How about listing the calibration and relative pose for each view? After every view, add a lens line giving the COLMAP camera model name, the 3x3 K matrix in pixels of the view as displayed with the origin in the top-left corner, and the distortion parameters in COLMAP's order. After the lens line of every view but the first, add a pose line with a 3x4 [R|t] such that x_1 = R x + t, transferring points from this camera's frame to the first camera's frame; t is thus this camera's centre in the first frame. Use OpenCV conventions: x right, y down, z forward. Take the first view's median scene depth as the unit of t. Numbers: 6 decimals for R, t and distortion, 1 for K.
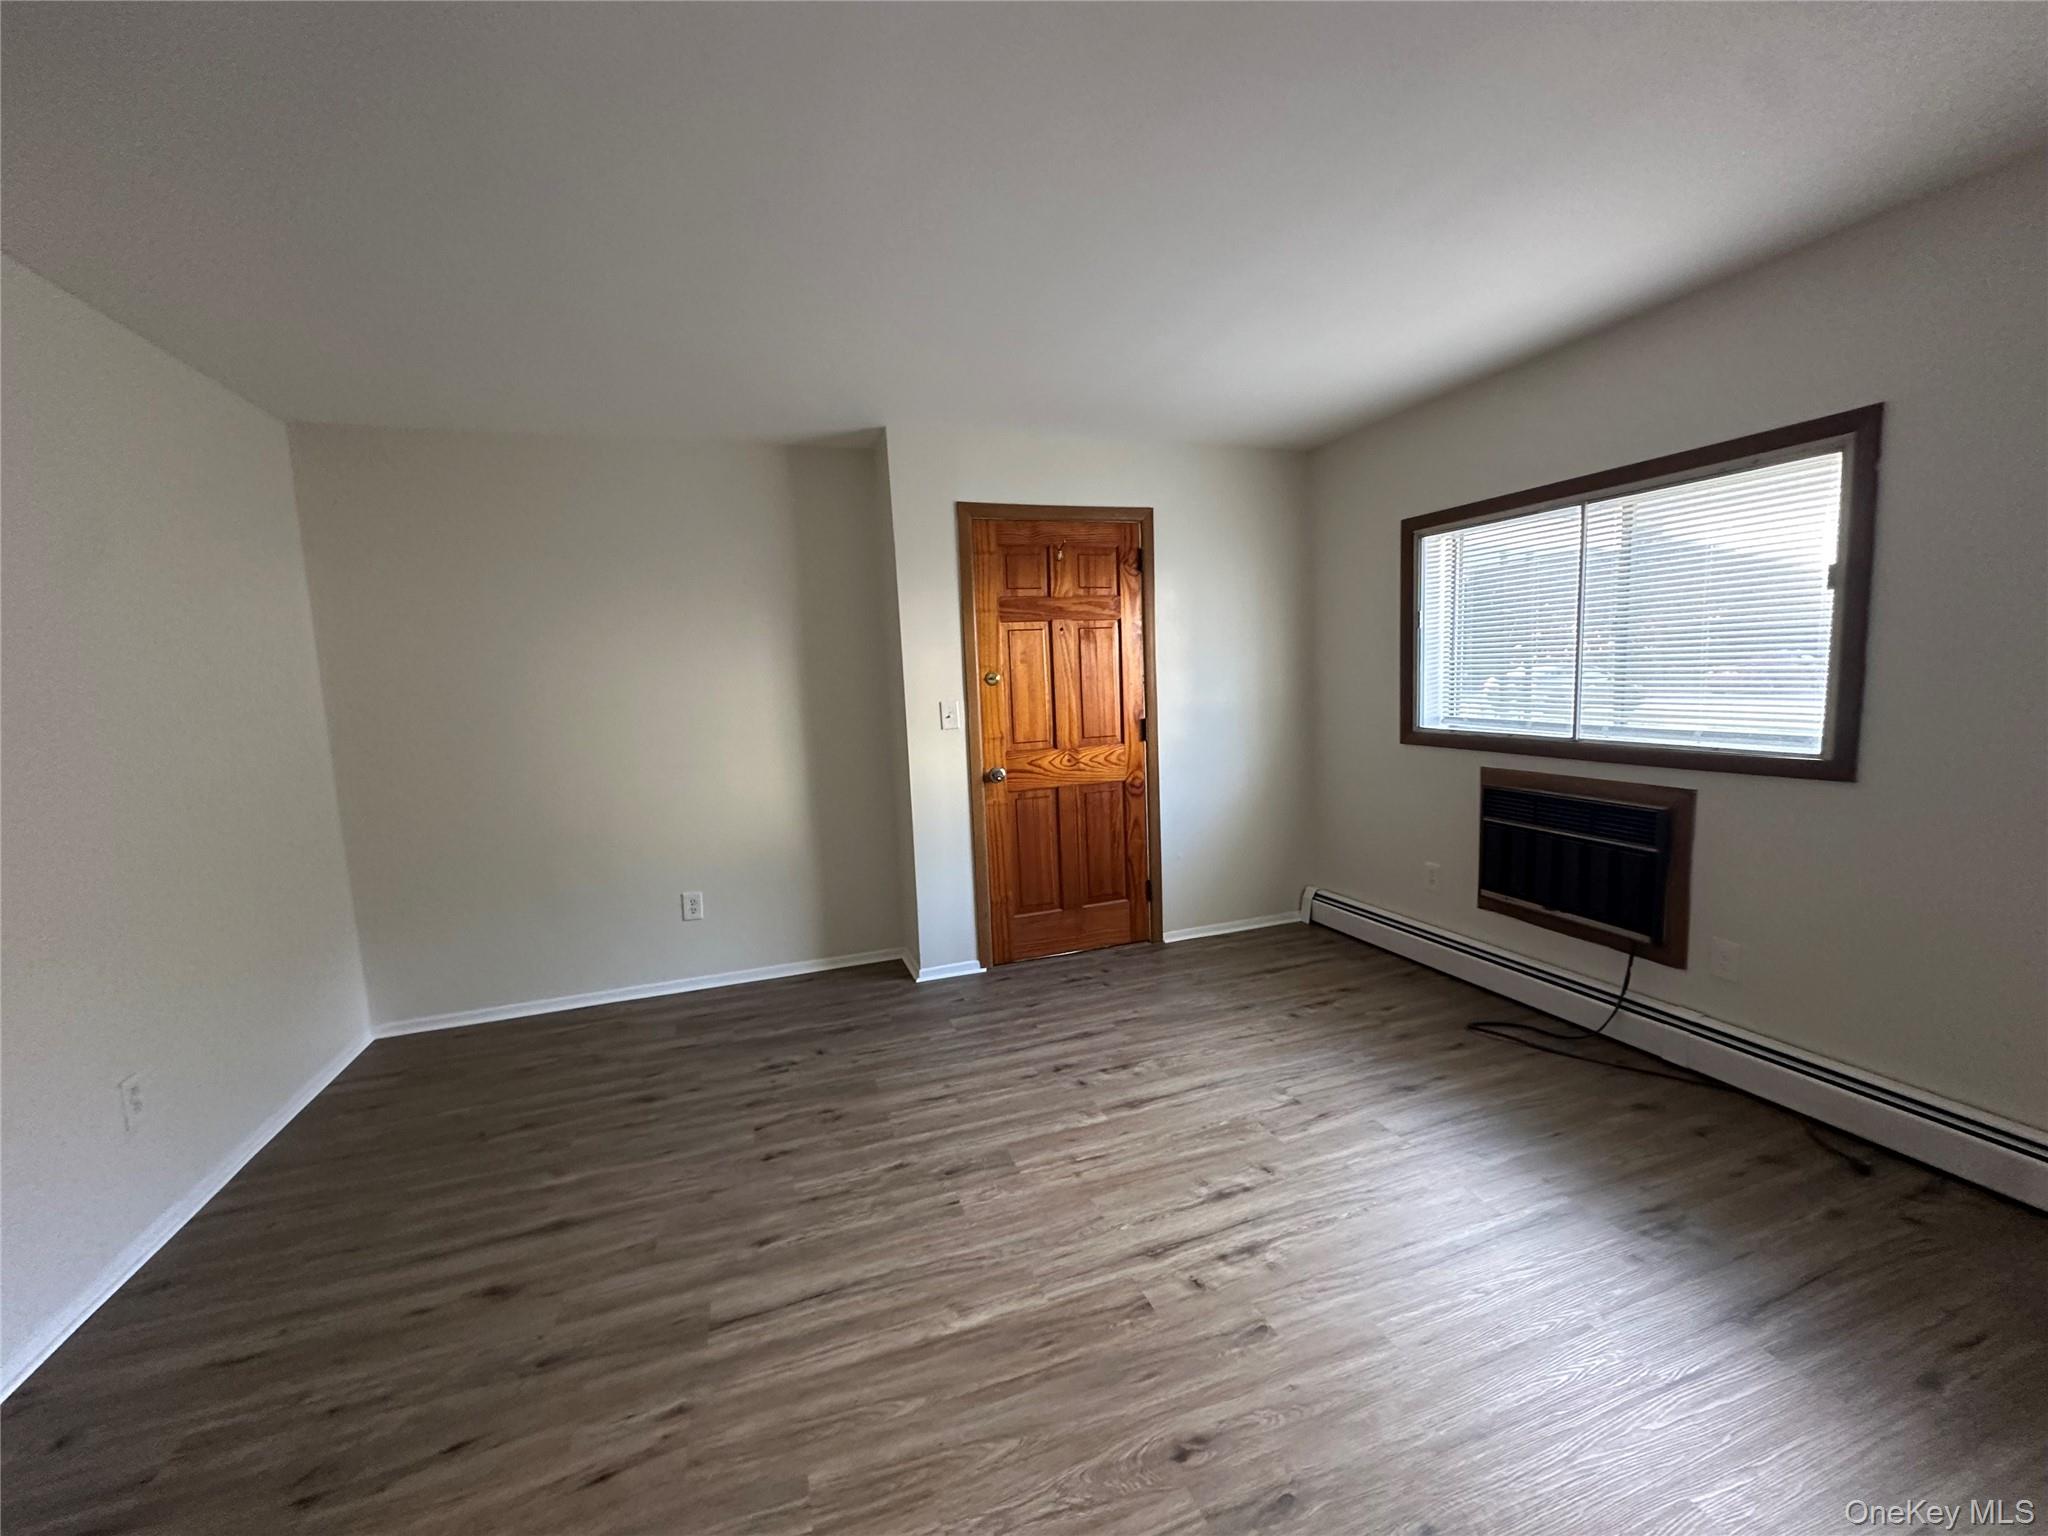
lens RADIAL K [[813.4, 0, 1022.7], [0, 813.4, 768.2], [0, 0, 1]] dist [-0.003329, 0.000309]
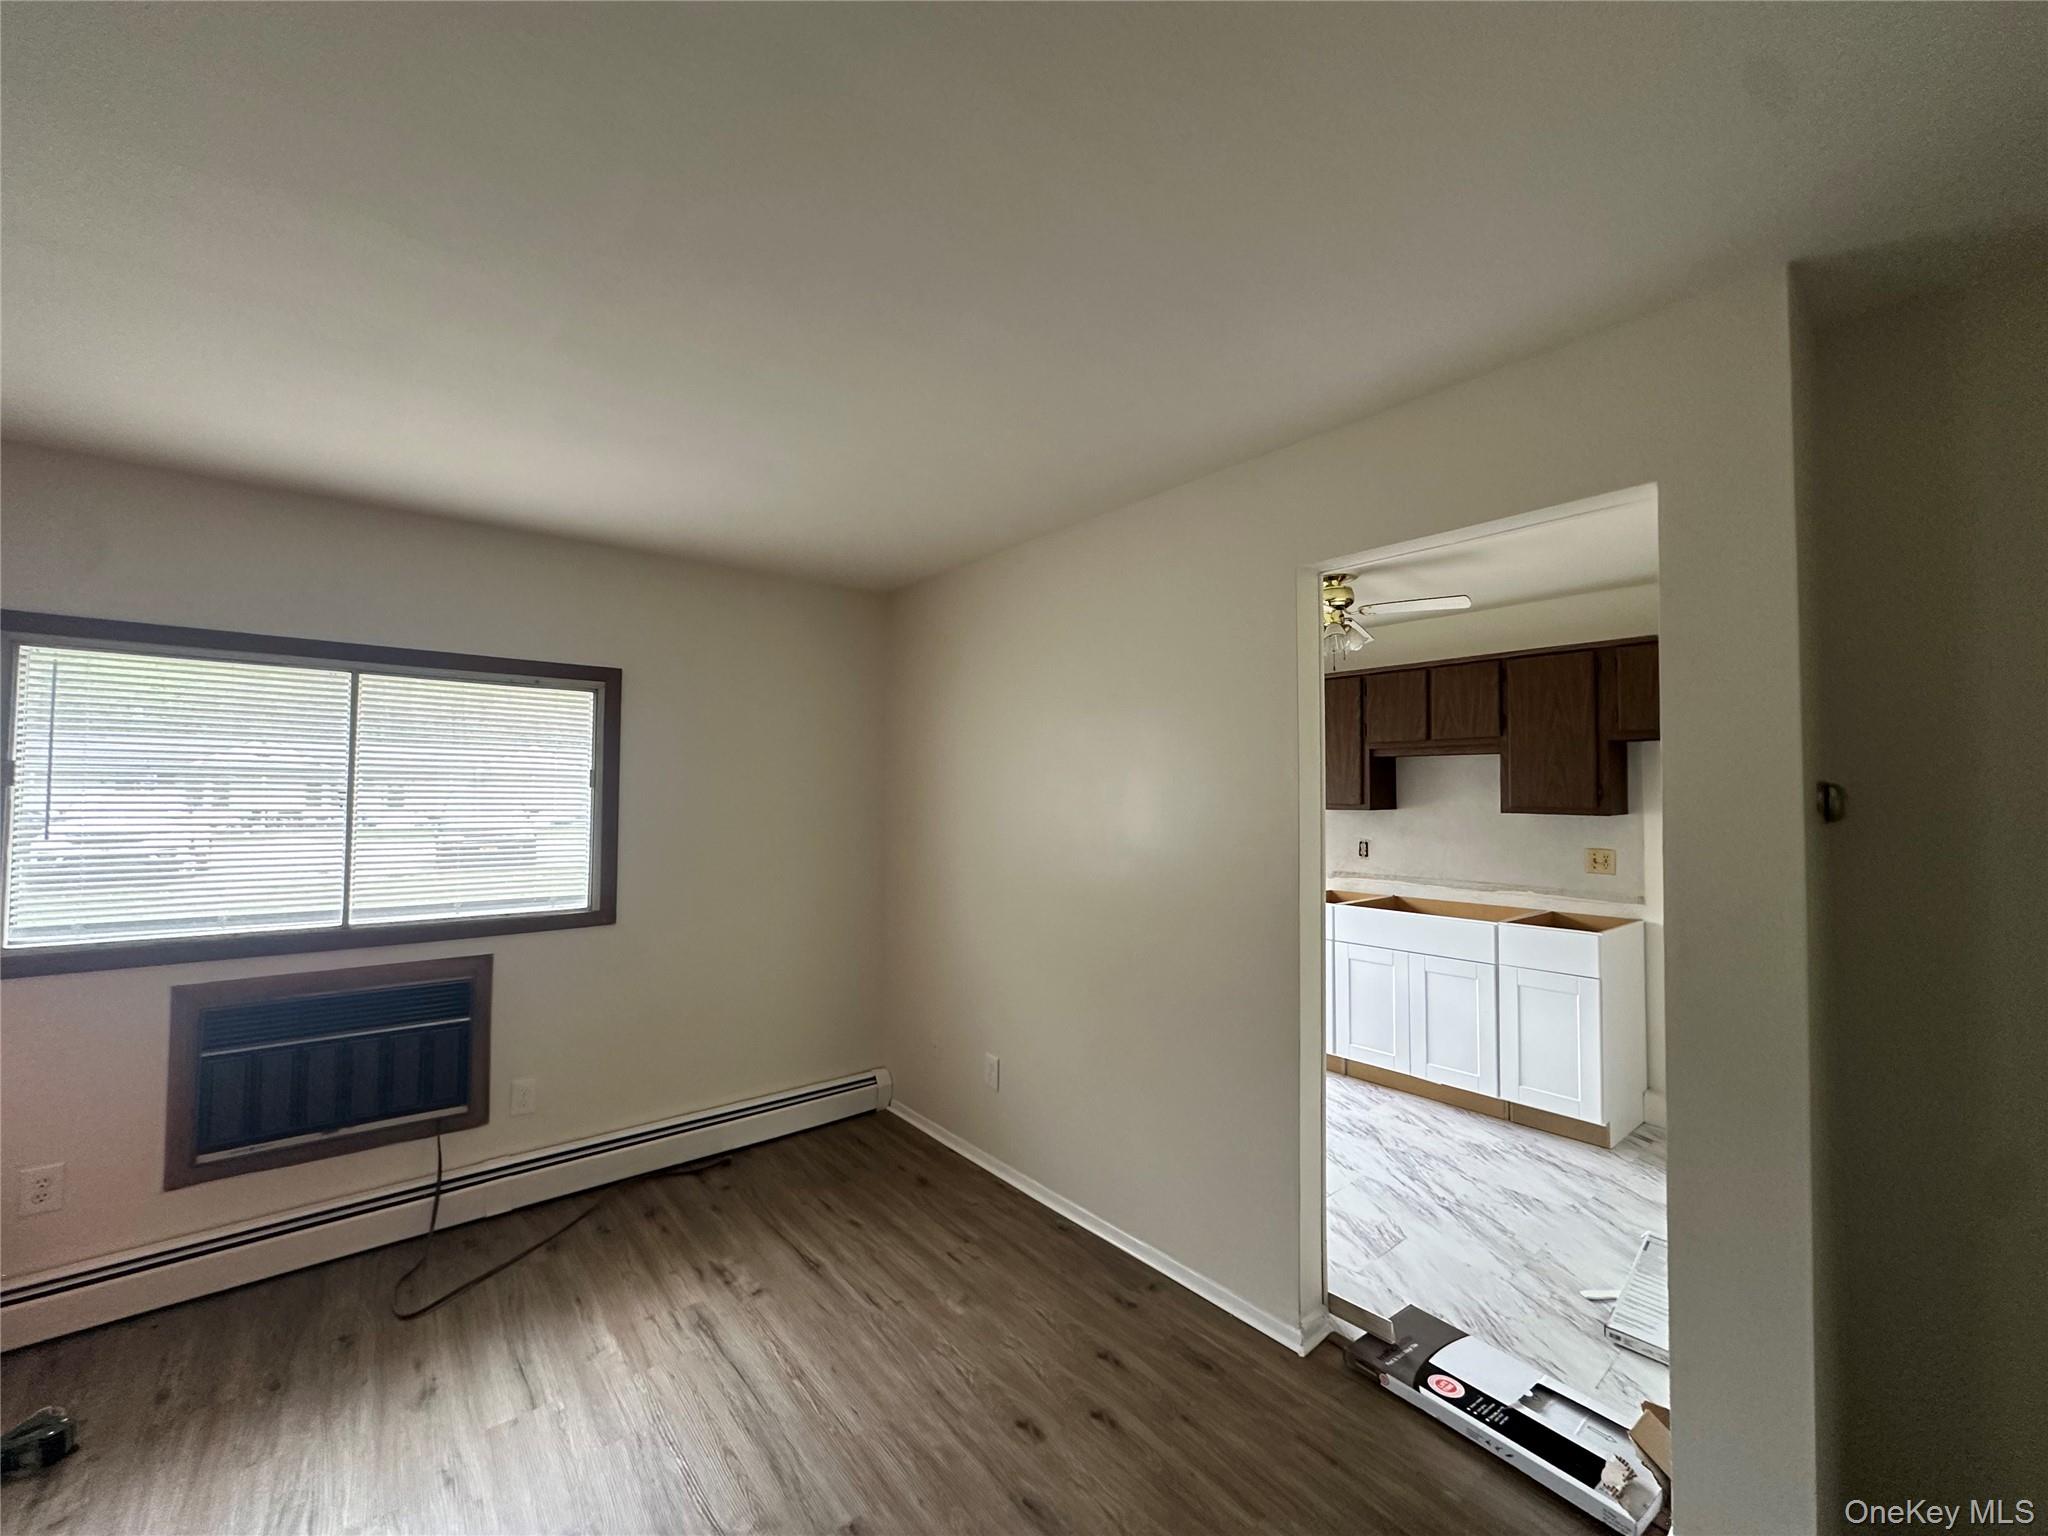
lens RADIAL K [[813.4, 0, 1022.7], [0, 813.4, 768.2], [0, 0, 1]] dist [-0.003329, 0.000309]
pose [[-0.343496, 0.072398, 0.936359, -0.553168], [0.119218, 0.992320, -0.032990, -0.117039], [-0.931556, 0.100299, -0.349489, 0.780605]]
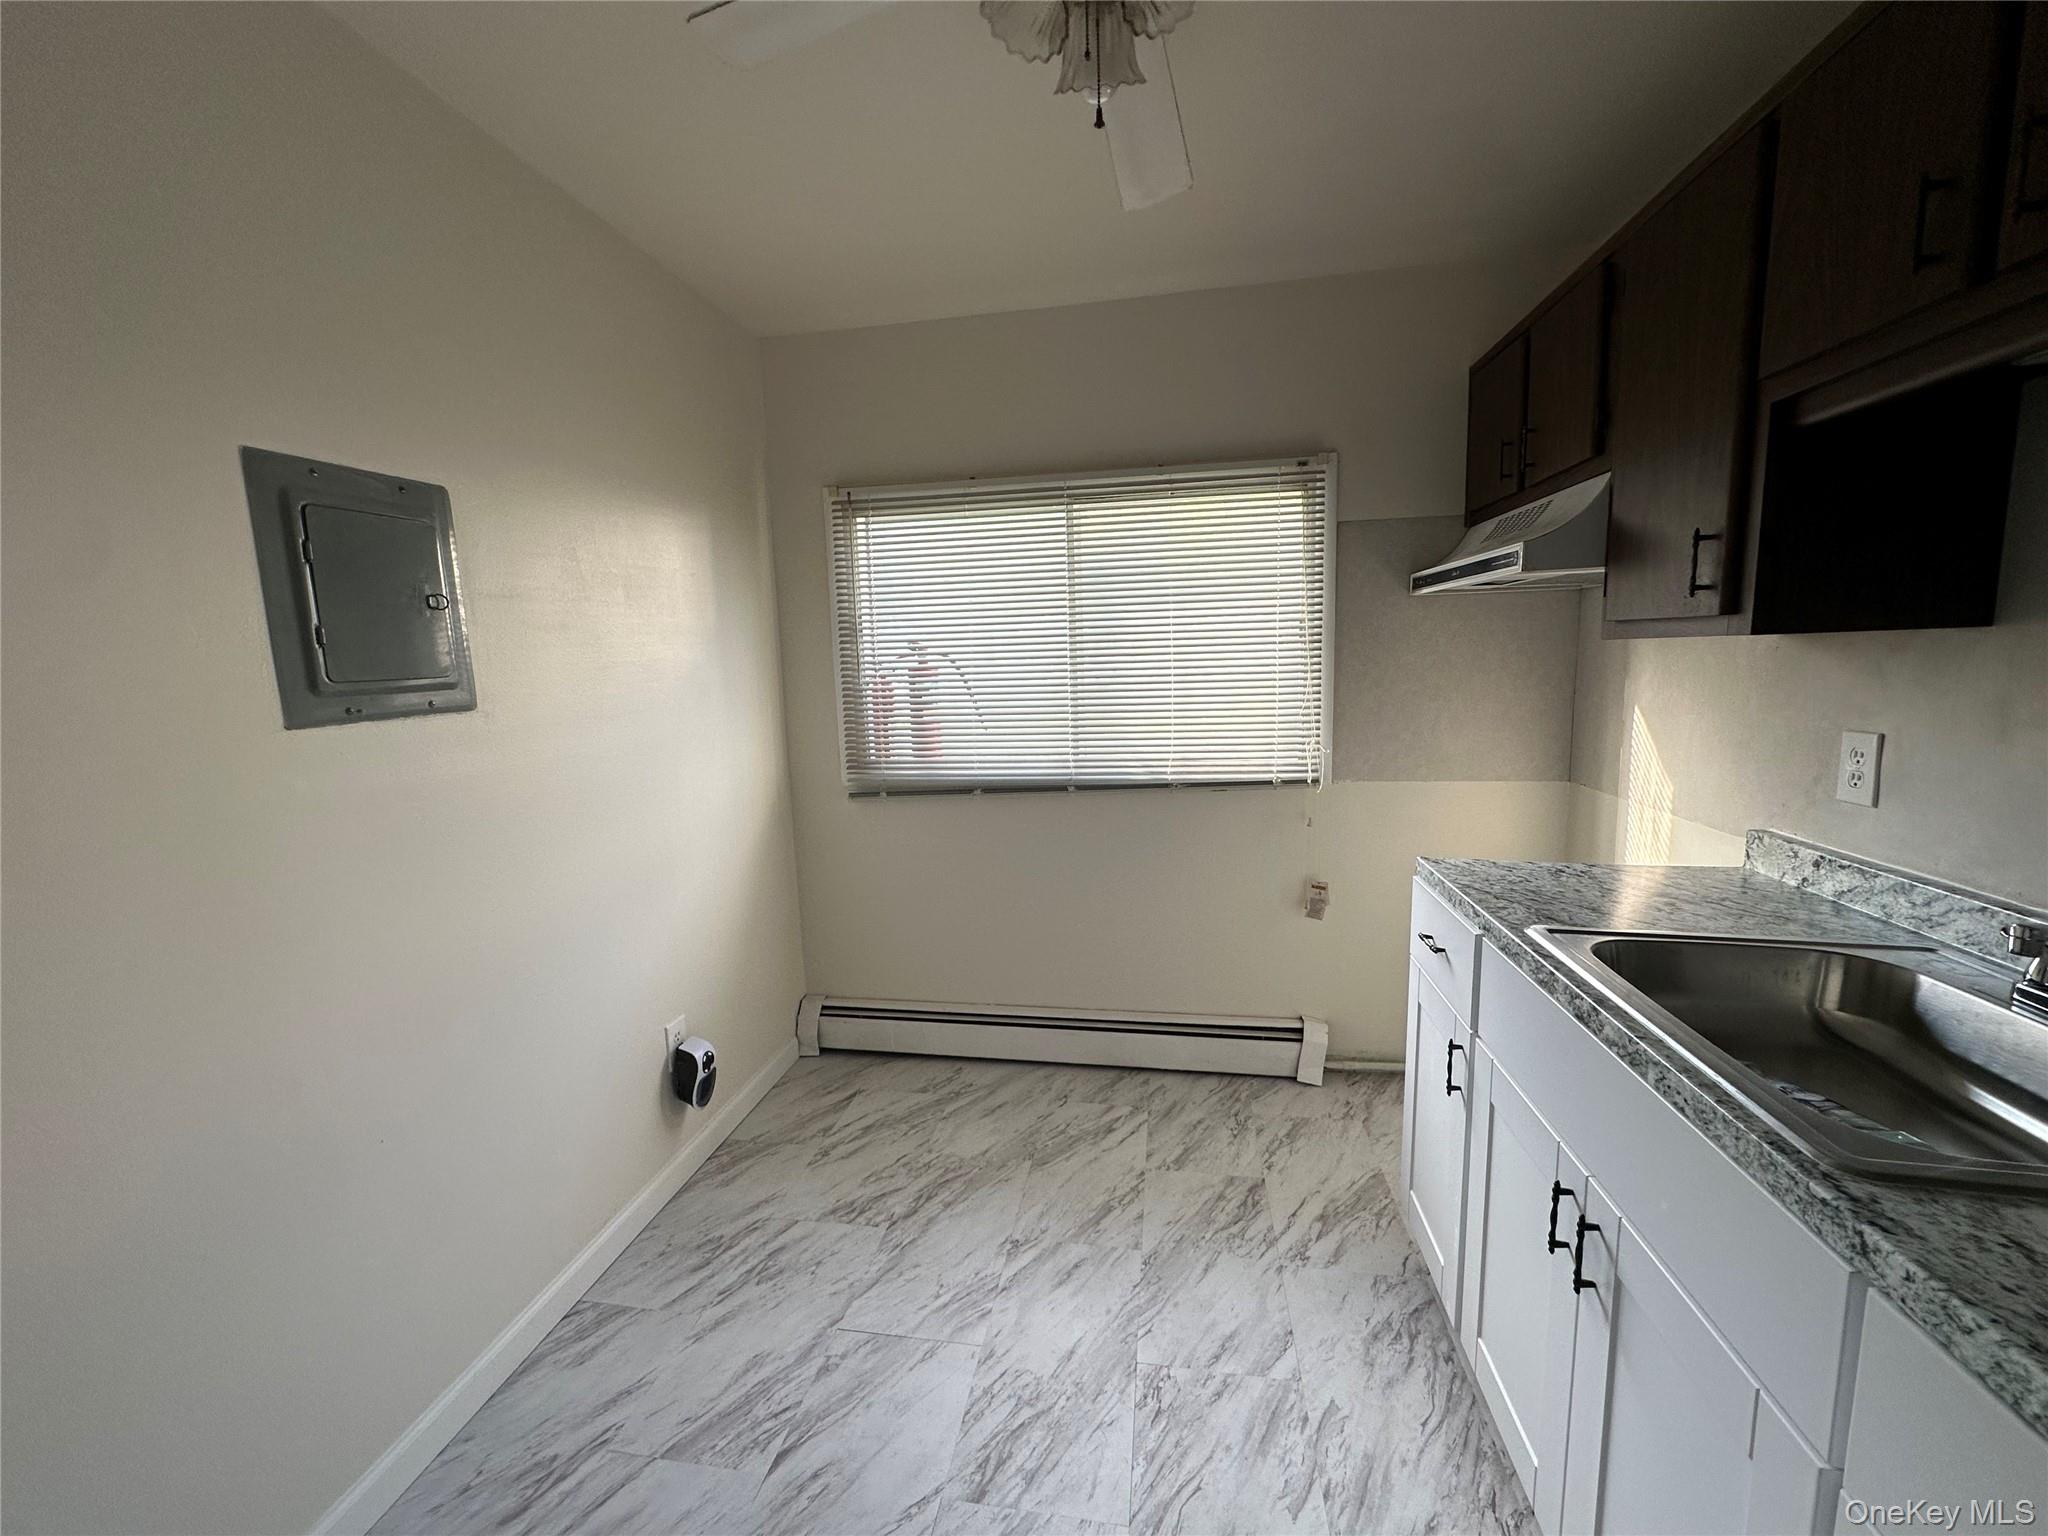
lens RADIAL K [[813.4, 0, 1022.7], [0, 813.4, 768.2], [0, 0, 1]] dist [-0.003329, 0.000309]
pose [[0.491544, -0.093055, 0.865867, 0.278060], [0.112546, 0.992724, 0.042797, 0.028568], [-0.863549, 0.076413, 0.498441, -0.507634]]
